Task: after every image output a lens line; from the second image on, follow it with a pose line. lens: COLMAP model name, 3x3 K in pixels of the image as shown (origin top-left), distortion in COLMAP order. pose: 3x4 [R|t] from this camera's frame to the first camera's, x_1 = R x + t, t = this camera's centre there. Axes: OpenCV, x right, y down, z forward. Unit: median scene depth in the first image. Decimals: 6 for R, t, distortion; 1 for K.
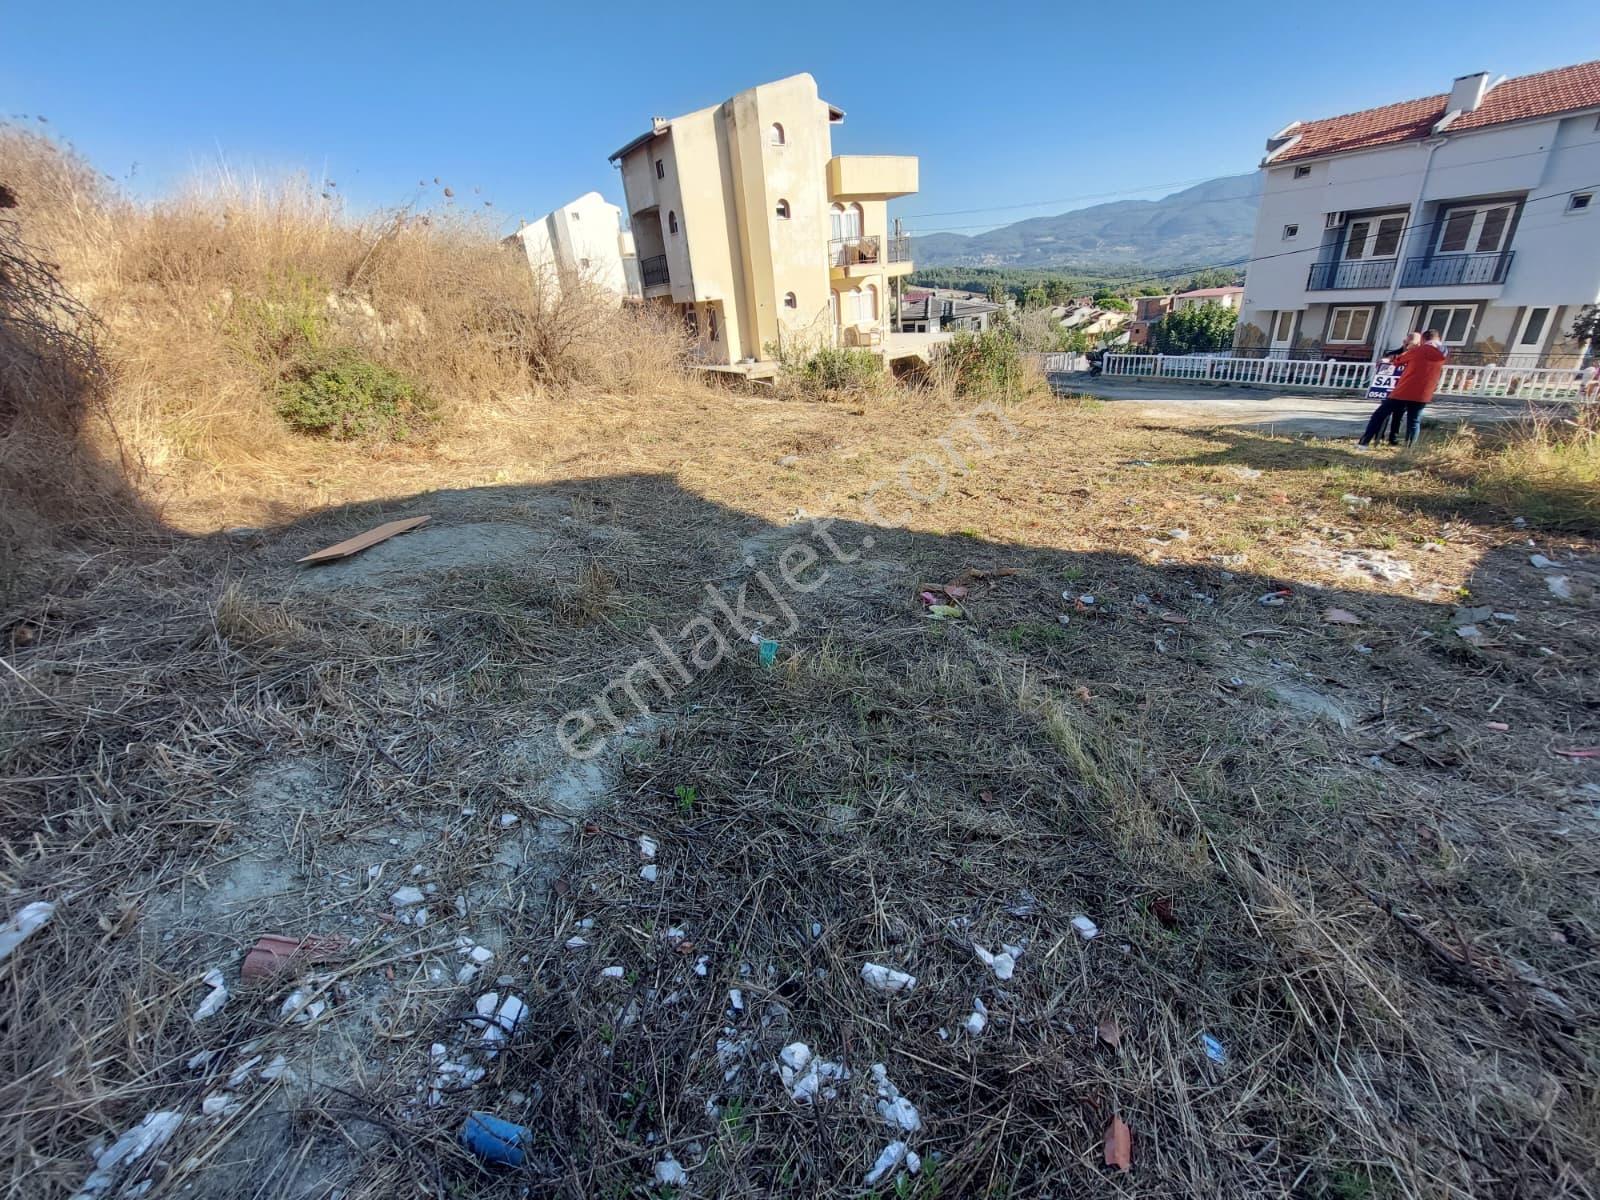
lens RADIAL K [[636.8, 0, 792.3], [0, 636.8, 599.3], [0, 0, 1]] dist [-0.015853, 0.000951]
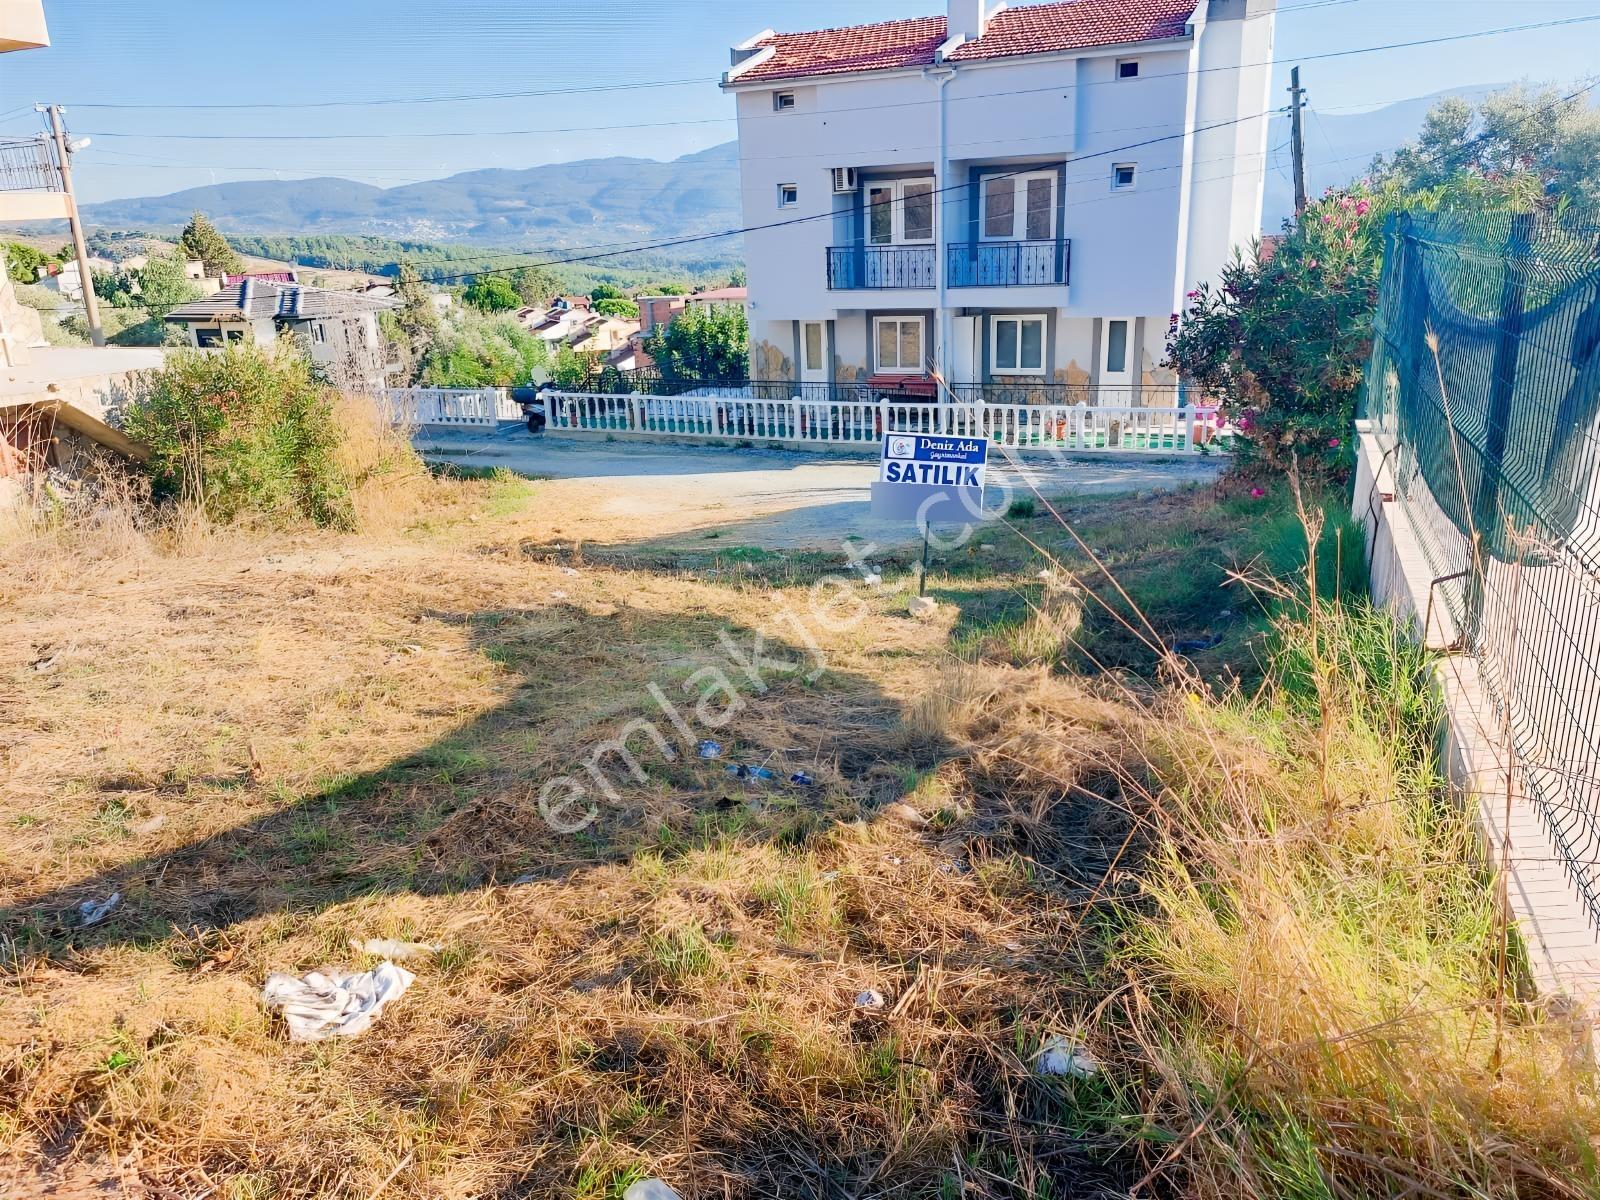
lens RADIAL K [[1155.4, 0, 826.9], [0, 1155.4, 585.0], [0, 0, 1]] dist [0.039119, -0.014246]
pose [[0.829954, -0.099222, 0.548937, 0.203523], [0.204752, 0.969554, -0.134320, -0.078816], [-0.518896, 0.223875, 0.825001, 0.172138]]
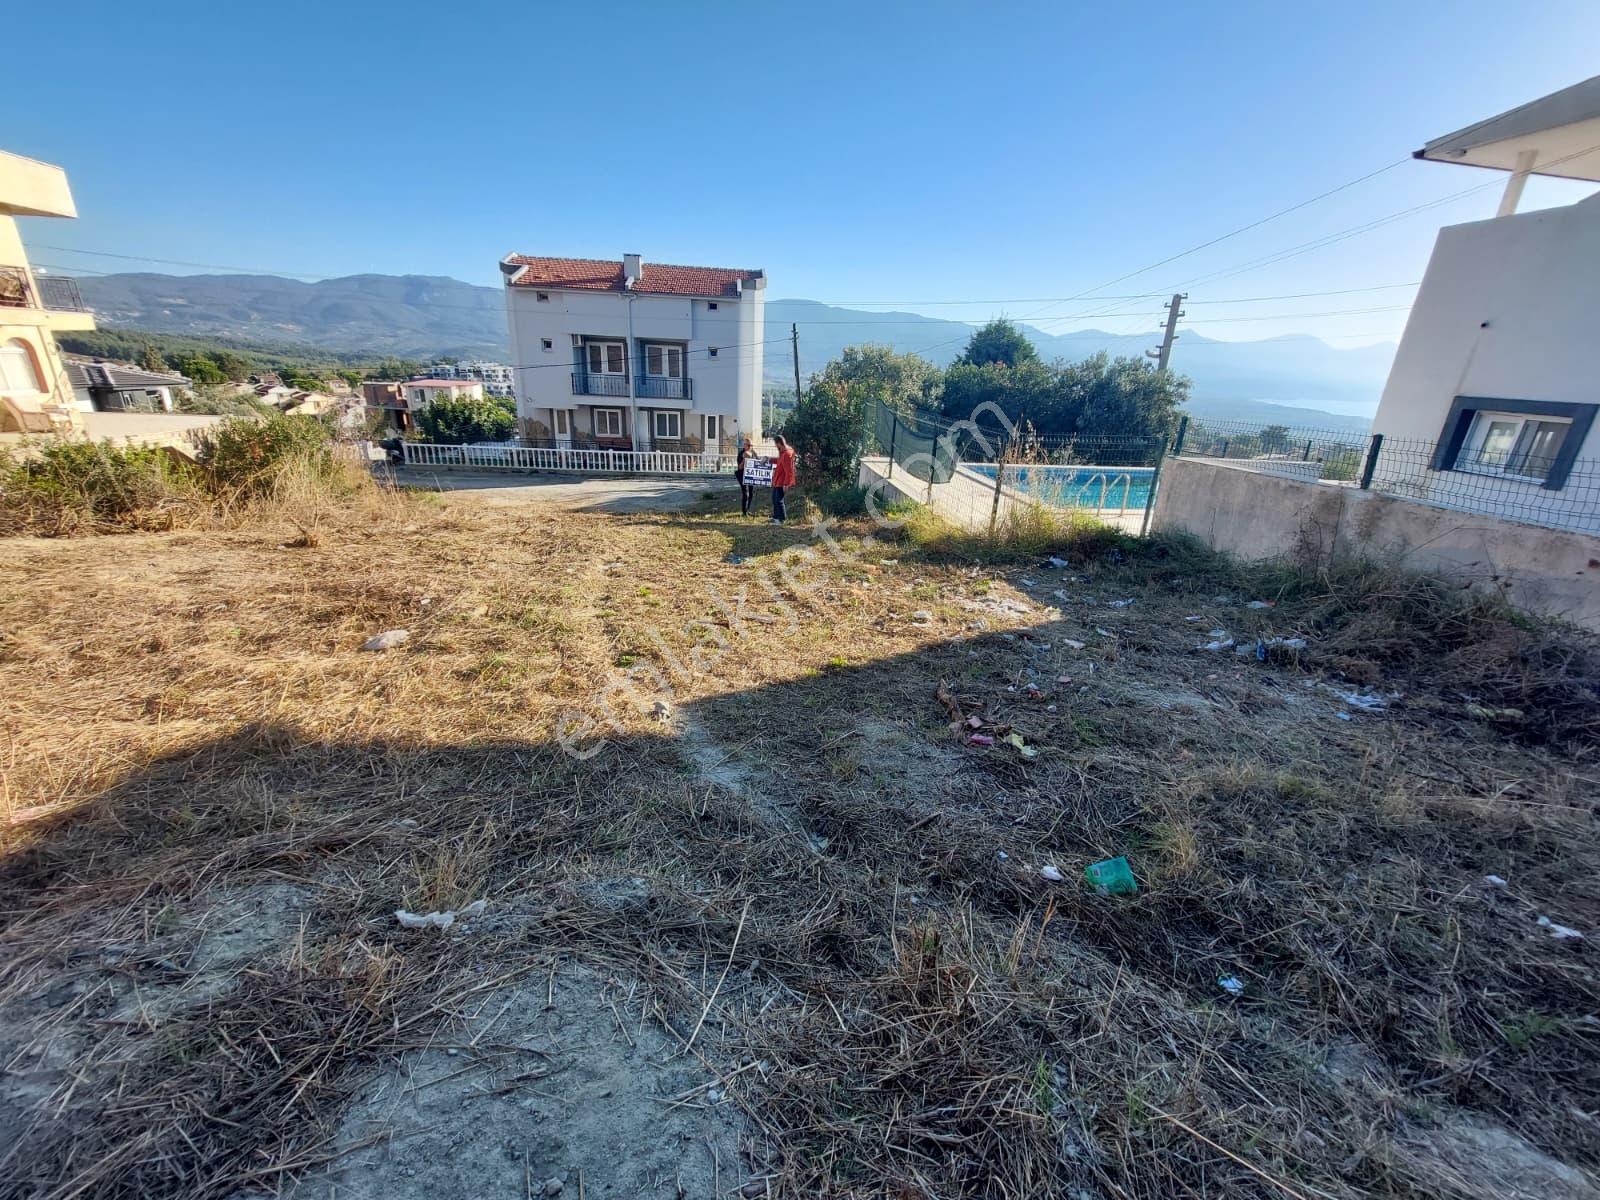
lens RADIAL K [[636.8, 0, 796.9], [0, 636.8, 604.0], [0, 0, 1]] dist [-0.015853, 0.000951]
pose [[0.470283, -0.207163, 0.857856, -0.121391], [0.302214, 0.951089, 0.064002, -0.059358], [-0.829157, 0.229157, 0.509888, 0.121434]]
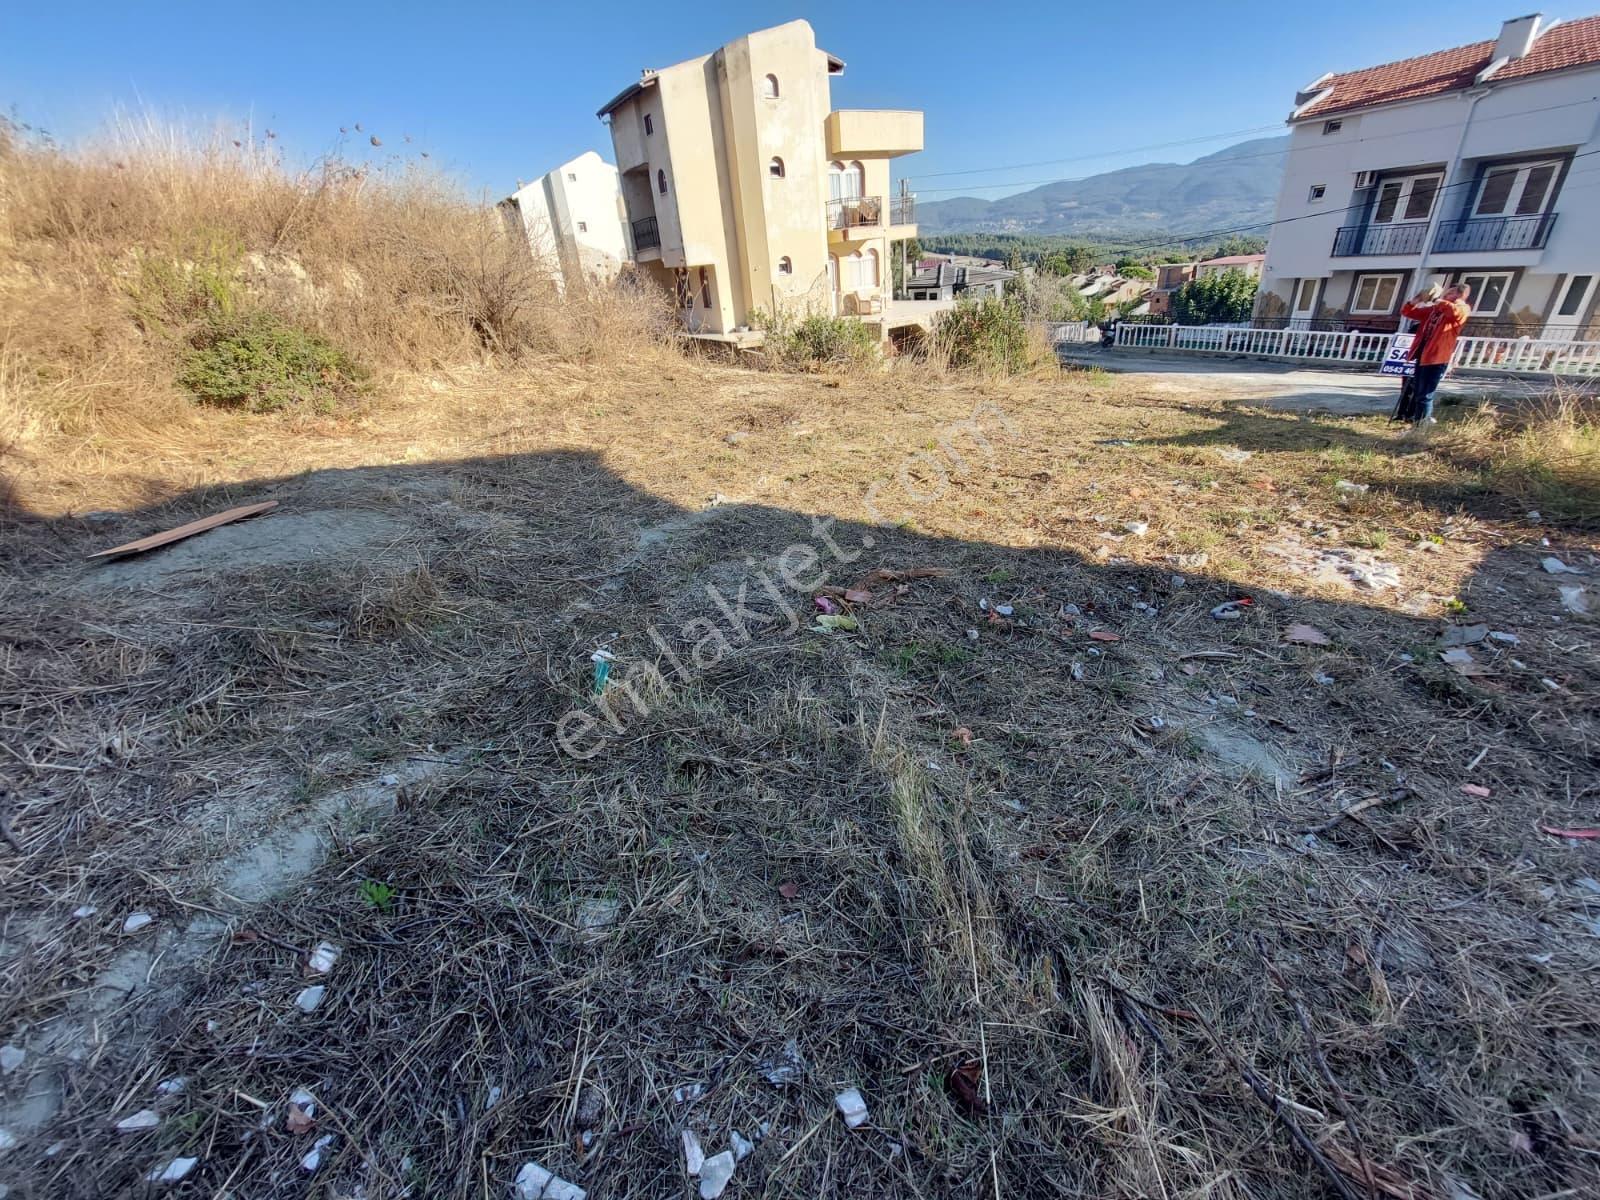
lens RADIAL K [[636.8, 0, 794.7], [0, 636.8, 599.5], [0, 0, 1]] dist [-0.015853, 0.000951]
pose [[0.999831, 0.010449, -0.015111, 0.032729], [-0.009808, 0.999075, 0.041865, -0.007716], [0.015535, -0.041709, 0.999009, 0.024432]]
